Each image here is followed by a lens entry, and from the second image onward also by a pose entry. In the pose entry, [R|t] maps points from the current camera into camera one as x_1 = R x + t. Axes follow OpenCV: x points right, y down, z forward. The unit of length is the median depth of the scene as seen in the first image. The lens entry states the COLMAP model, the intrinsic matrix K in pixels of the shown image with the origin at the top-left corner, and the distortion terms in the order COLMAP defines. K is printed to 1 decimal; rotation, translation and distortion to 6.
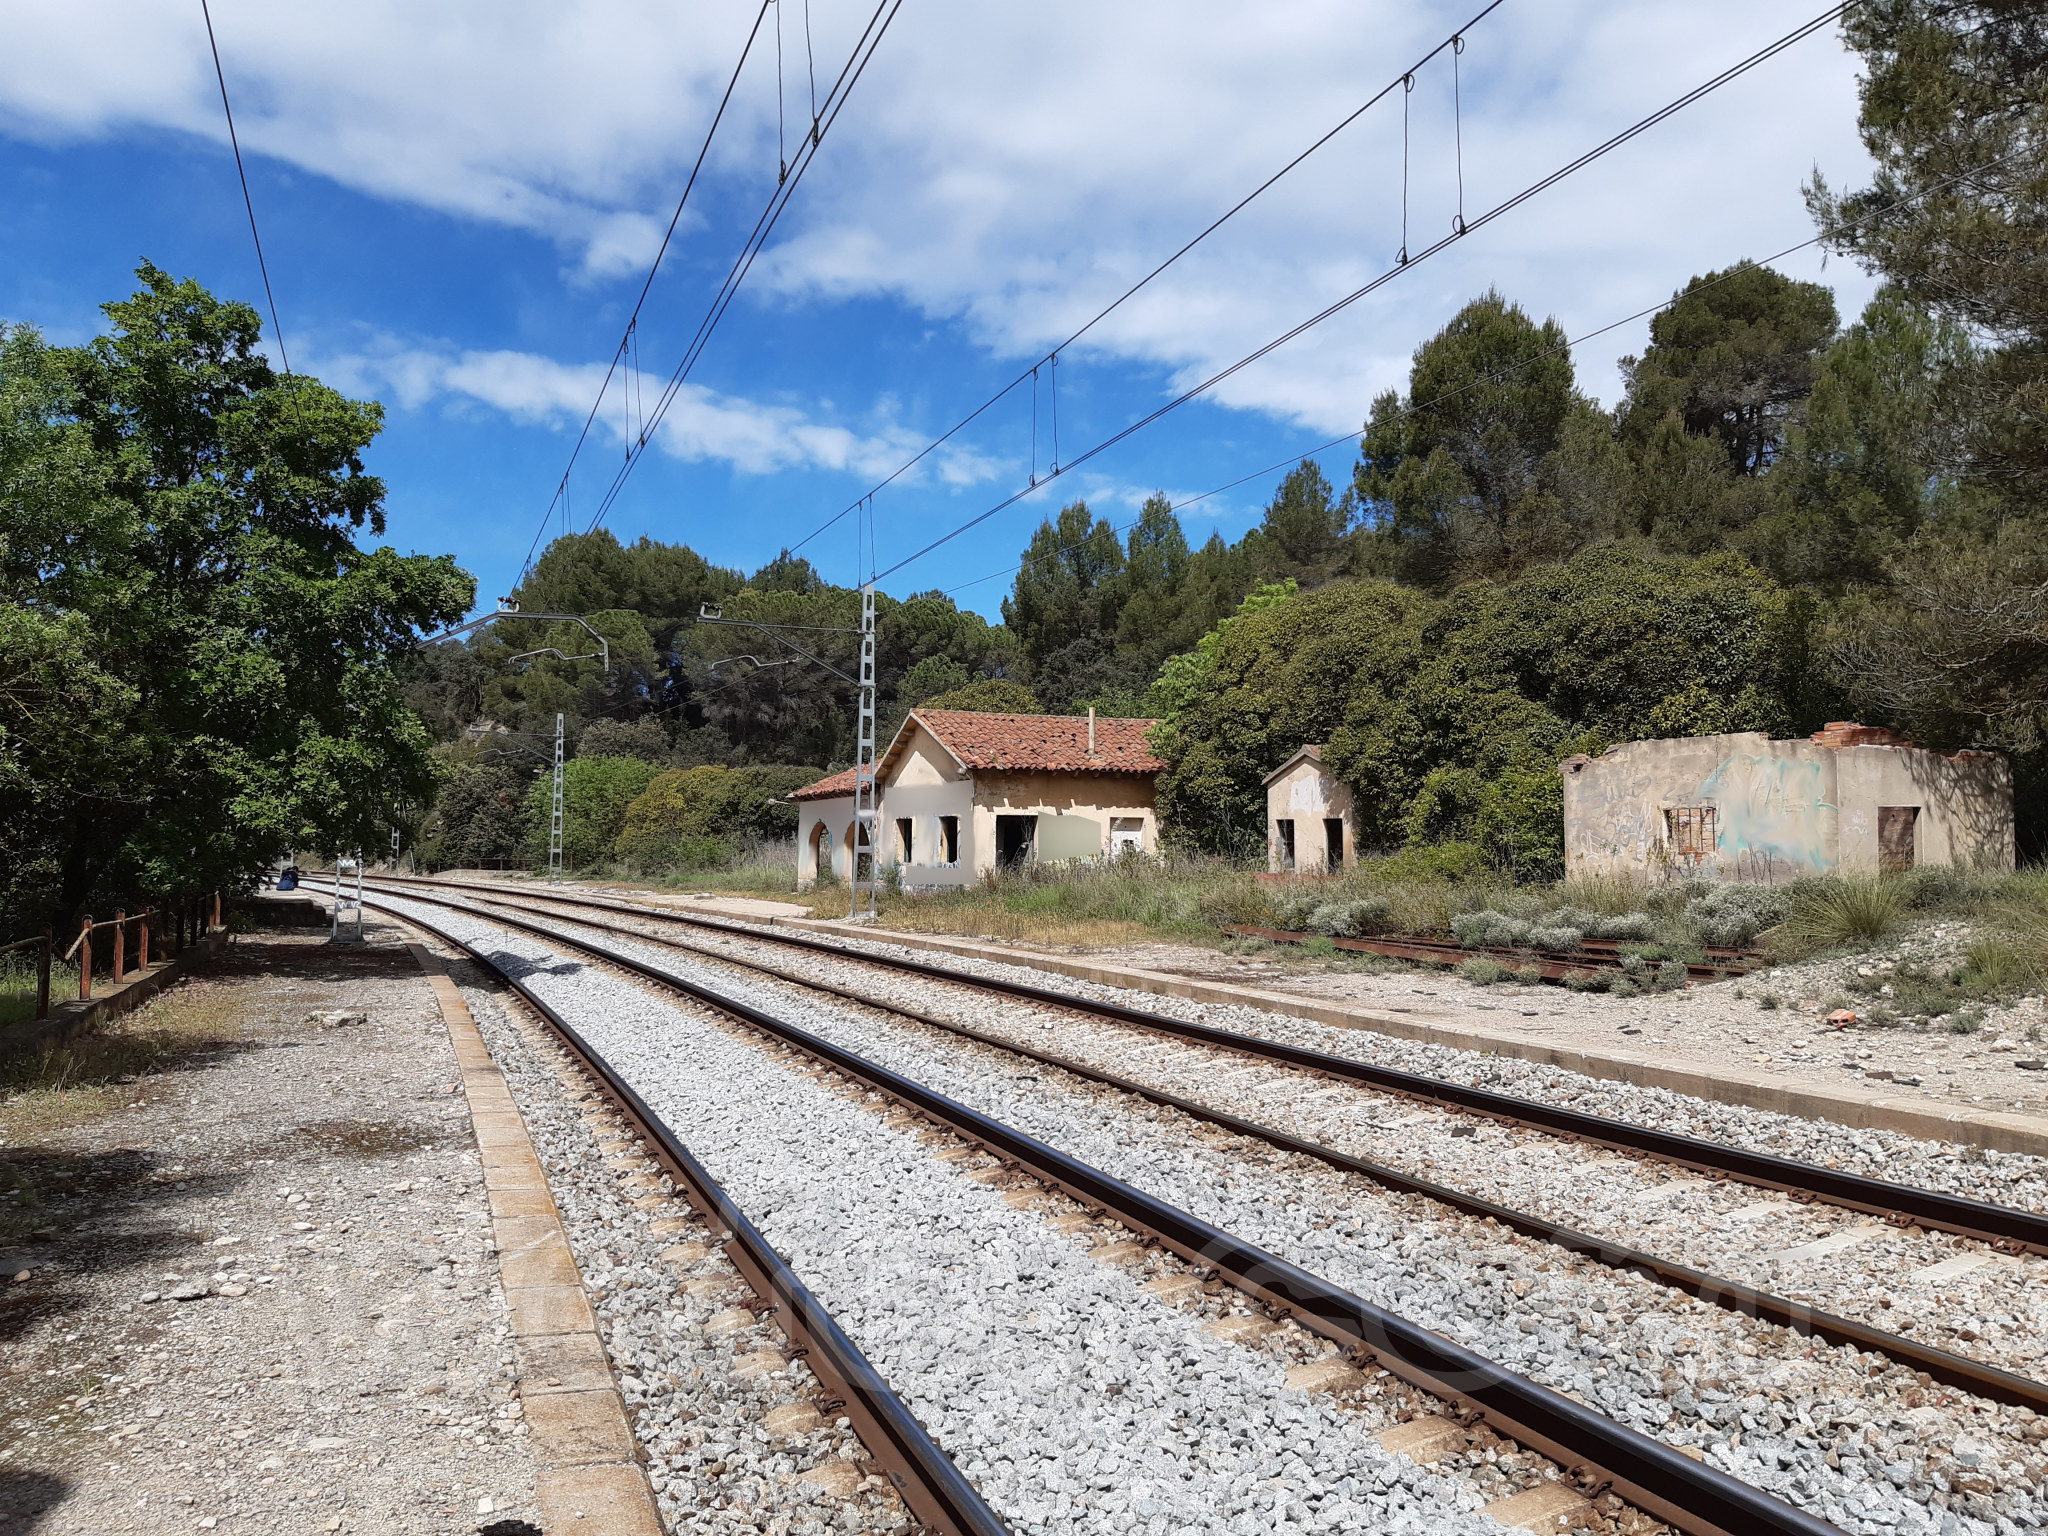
lens RADIAL K [[1568.6, 0, 1016.5], [0, 1568.6, 742.7], [0, 0, 1]] dist [0.147156, -0.258581]
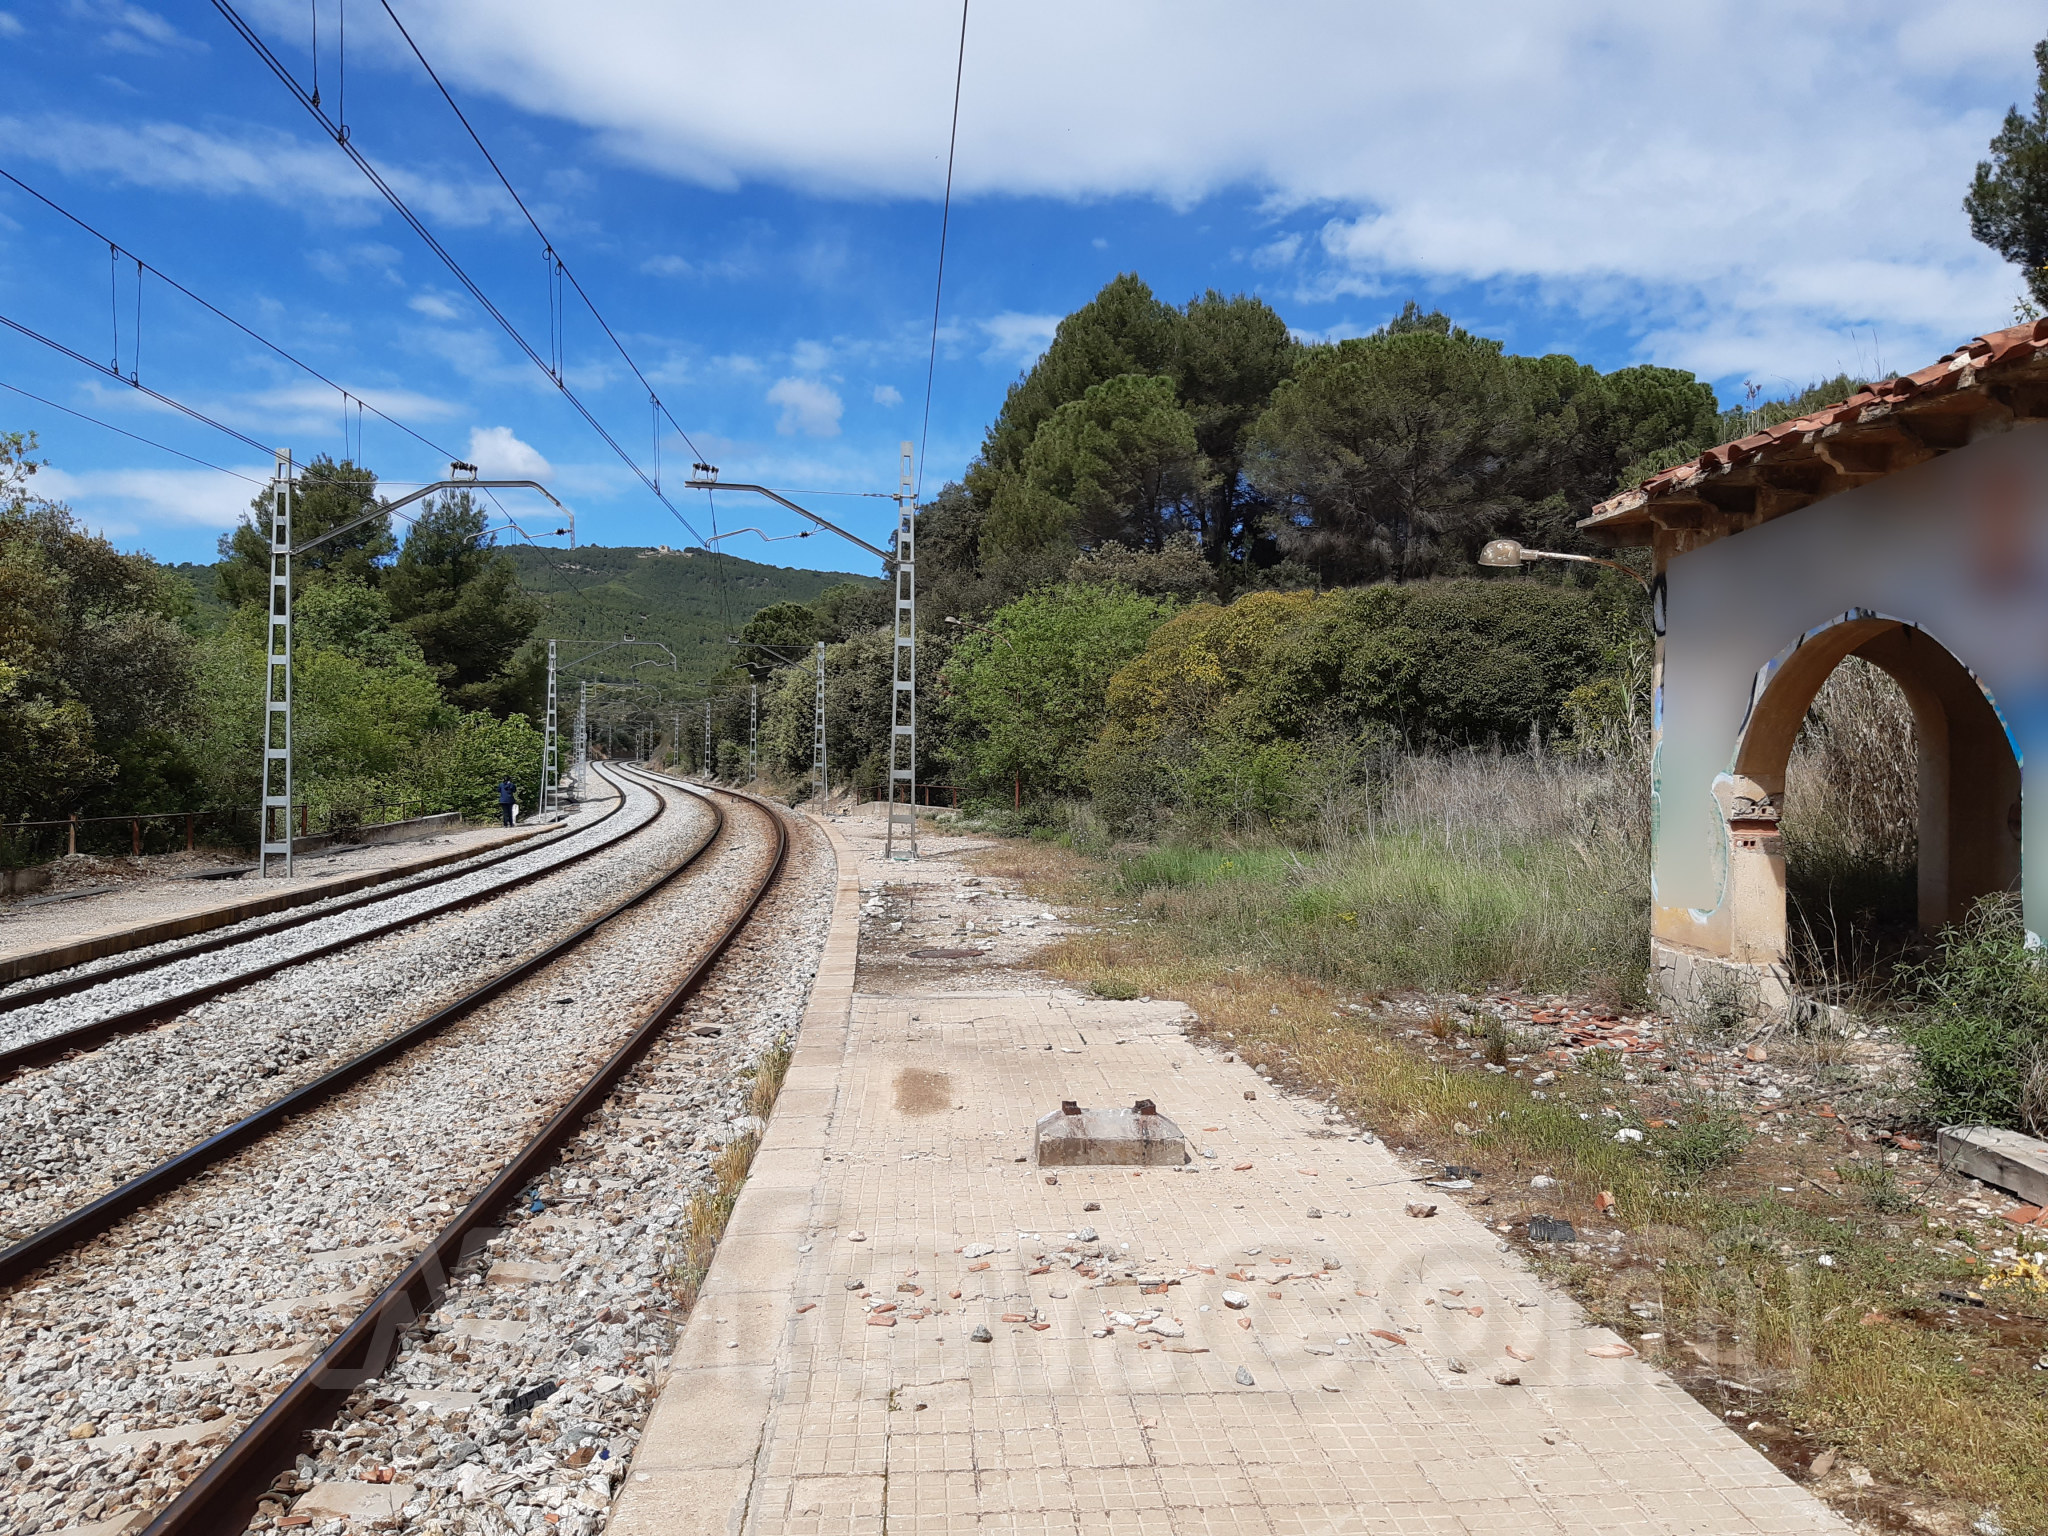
lens RADIAL K [[1568.6, 0, 1016.5], [0, 1568.6, 742.7], [0, 0, 1]] dist [0.147156, -0.258581]
pose [[0.930104, -0.003654, -0.367278, -0.093104], [0.022874, 0.998586, 0.047992, 0.033729], [0.366584, -0.053039, 0.928872, 0.525296]]
